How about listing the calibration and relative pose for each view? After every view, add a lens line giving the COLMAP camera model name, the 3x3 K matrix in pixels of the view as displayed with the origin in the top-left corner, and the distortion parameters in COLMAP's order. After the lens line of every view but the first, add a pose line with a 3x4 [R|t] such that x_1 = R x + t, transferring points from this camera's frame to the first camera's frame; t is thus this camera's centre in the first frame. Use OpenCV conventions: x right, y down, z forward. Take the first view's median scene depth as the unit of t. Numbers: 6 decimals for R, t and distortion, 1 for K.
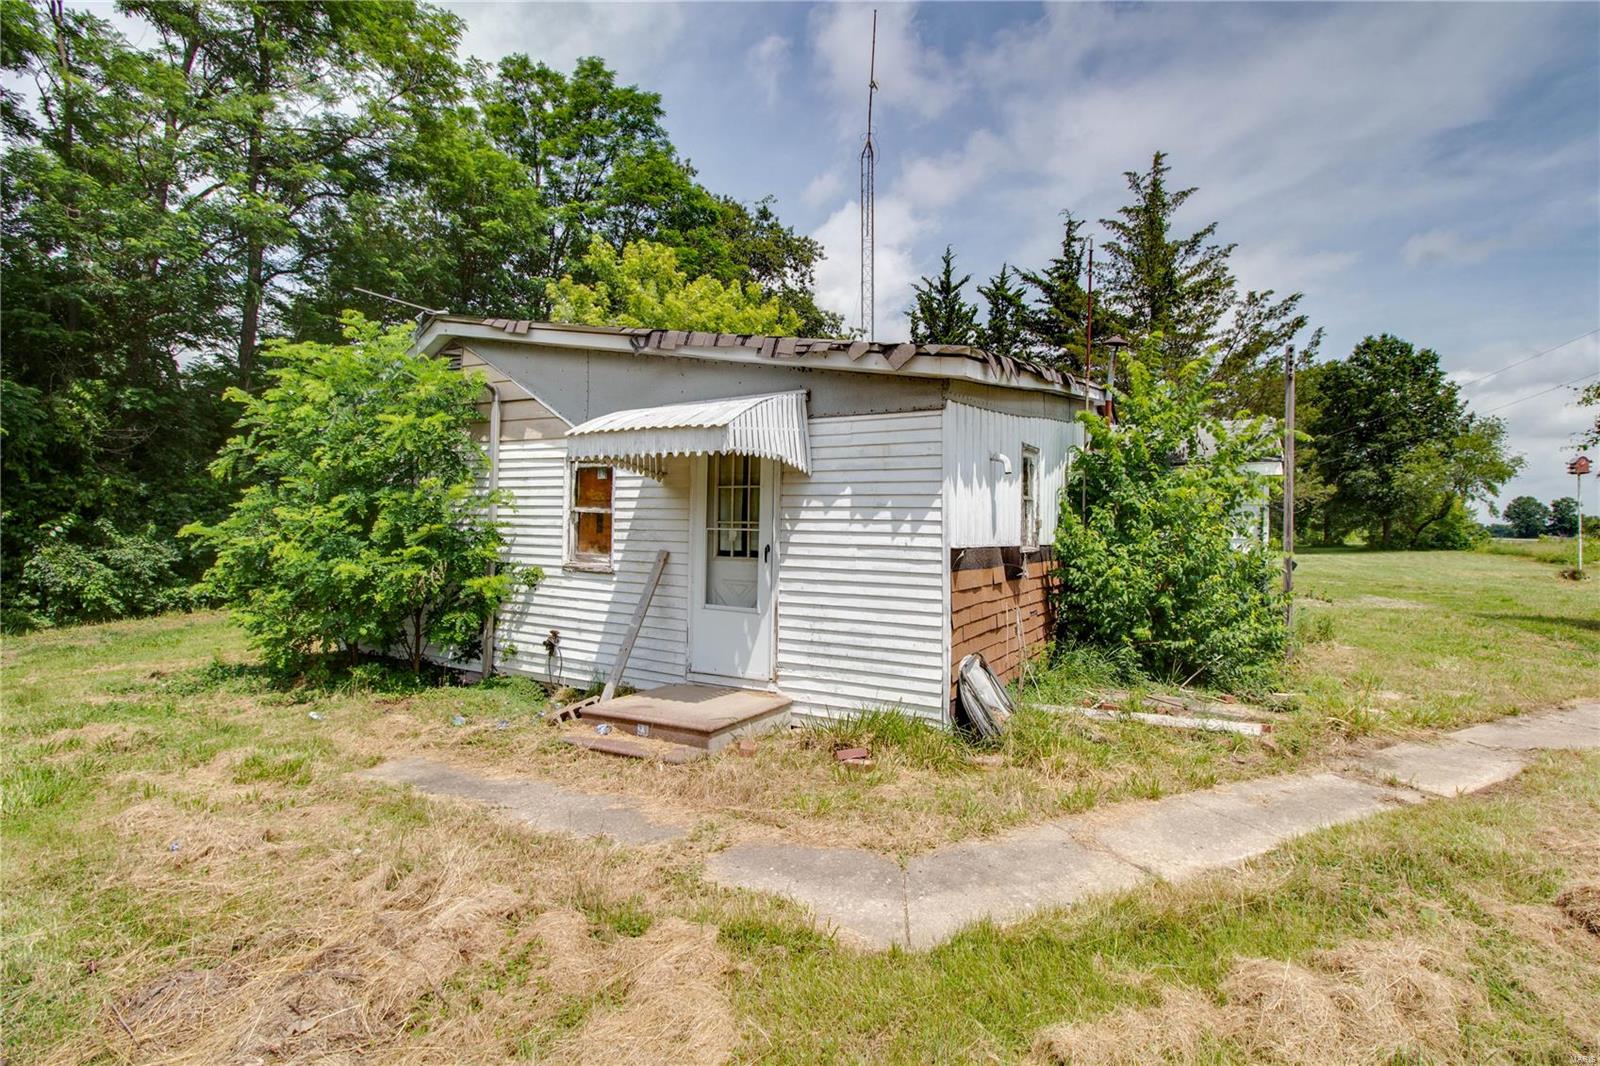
lens RADIAL K [[757.6, 0, 795.8], [0, 757.6, 523.0], [0, 0, 1]] dist [-0.029874, -0.000488]
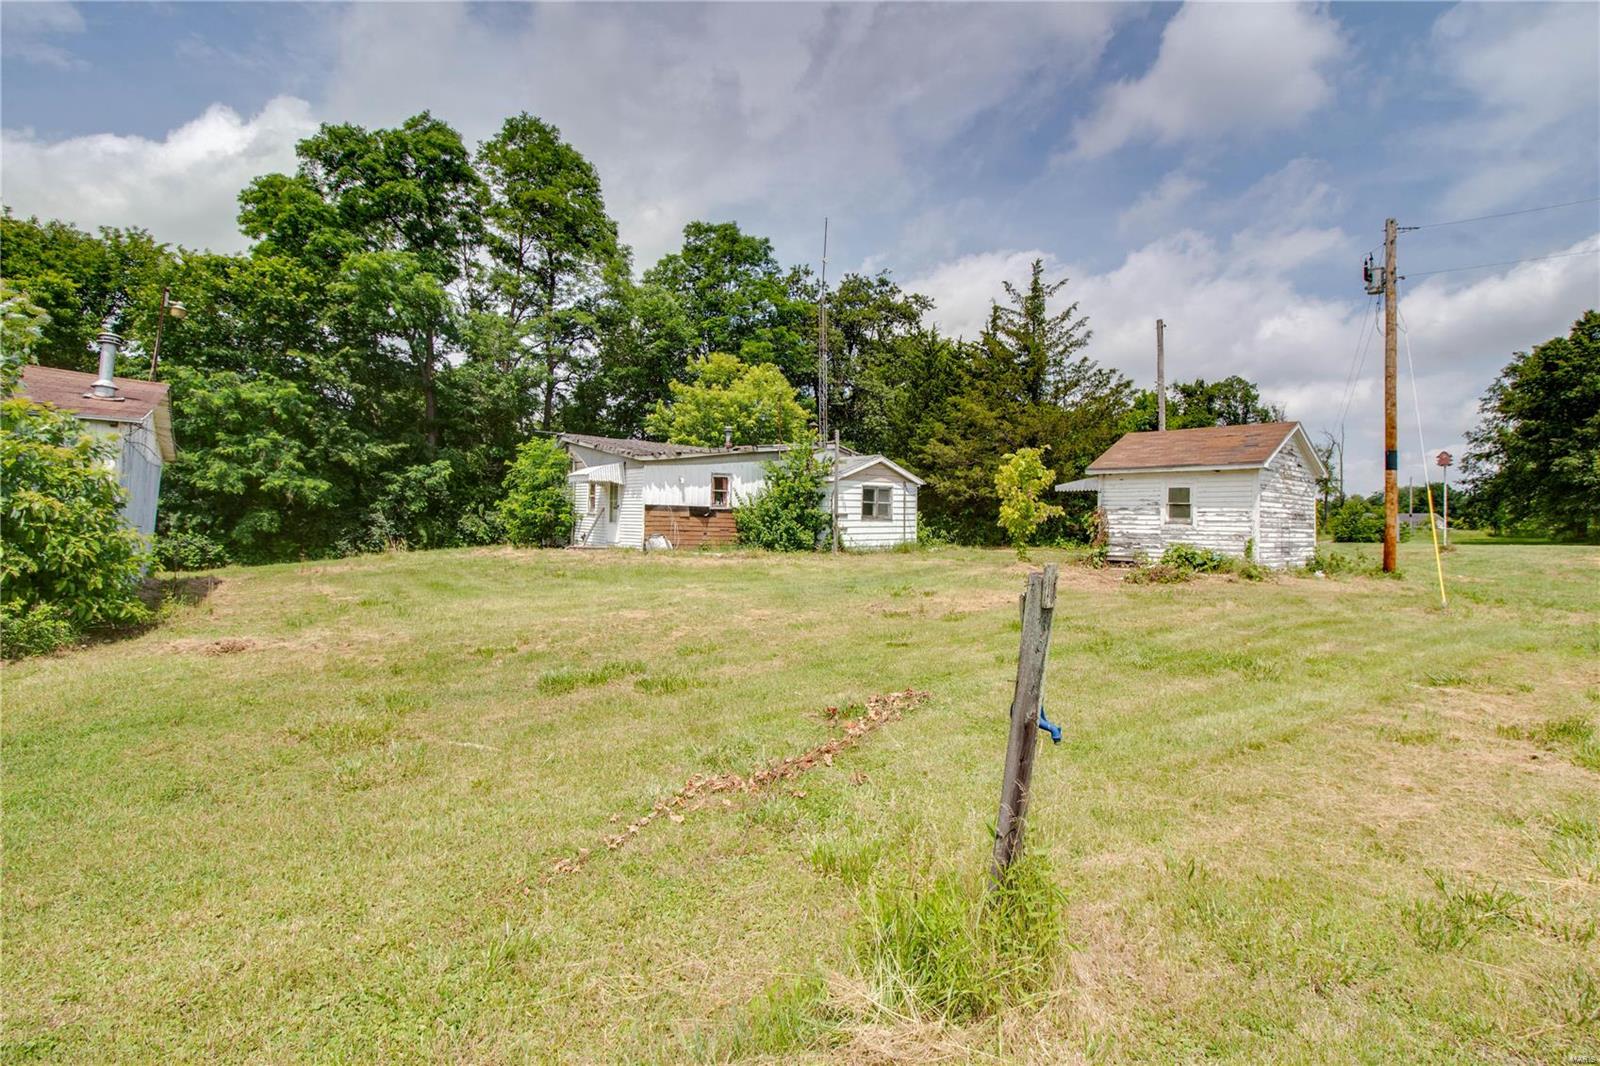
lens RADIAL K [[757.6, 0, 799.6], [0, 757.6, 520.1], [0, 0, 1]] dist [-0.029874, -0.000488]
pose [[0.927603, 0.004068, -0.373546, 0.953237], [-0.003618, 0.999992, 0.001905, 0.041434], [0.373551, -0.000416, 0.927610, -0.915952]]
